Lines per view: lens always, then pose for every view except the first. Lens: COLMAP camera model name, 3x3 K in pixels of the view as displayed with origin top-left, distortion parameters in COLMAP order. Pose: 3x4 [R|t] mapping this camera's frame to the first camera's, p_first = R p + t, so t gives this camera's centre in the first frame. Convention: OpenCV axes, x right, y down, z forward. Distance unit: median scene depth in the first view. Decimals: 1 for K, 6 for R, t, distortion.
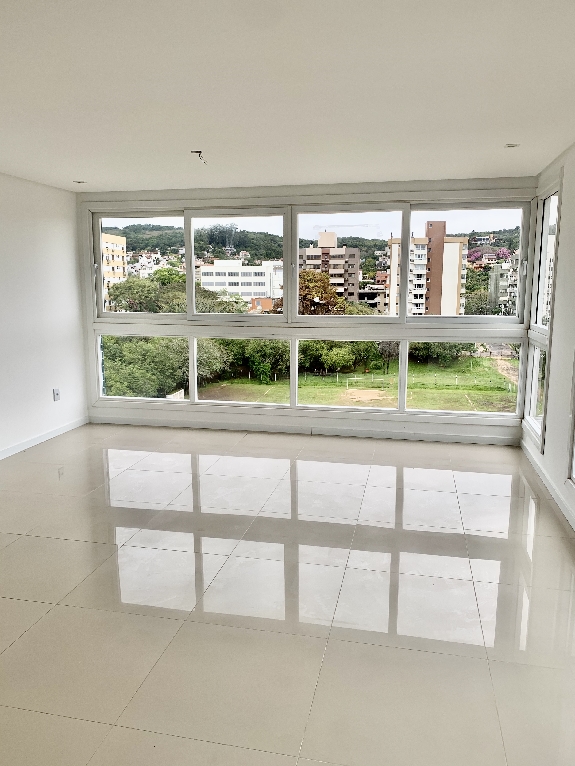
lens RADIAL K [[584.9, 0, 287.5], [0, 584.9, 383.0], [0, 0, 1]] dist [0.051782, -0.080719]
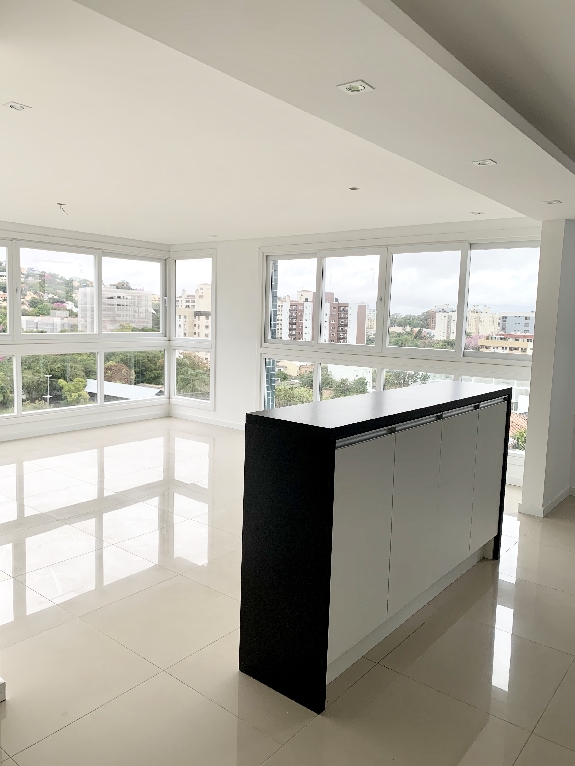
lens RADIAL K [[584.9, 0, 287.5], [0, 584.9, 383.0], [0, 0, 1]] dist [0.051782, -0.080719]
pose [[0.451928, -0.089192, 0.887584, -0.670465], [0.118536, 0.992170, 0.039348, -0.003035], [-0.884144, 0.087428, 0.458962, 0.017825]]
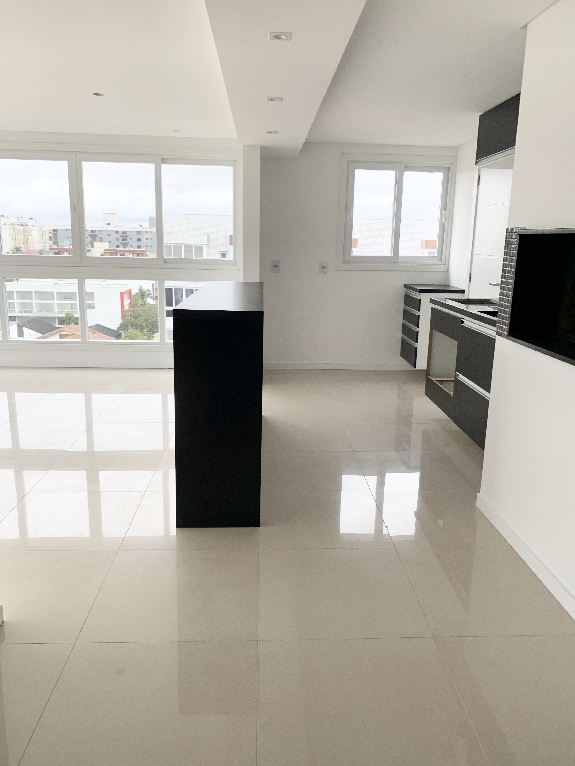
lens RADIAL K [[588.5, 0, 291.4], [0, 588.5, 379.7], [0, 0, 1]] dist [0.009407, 0.006587]
pose [[-0.256647, -0.227127, 0.939439, -0.769455], [0.135586, 0.953923, 0.267670, -0.025668], [-0.956948, 0.196071, -0.214026, 0.219733]]
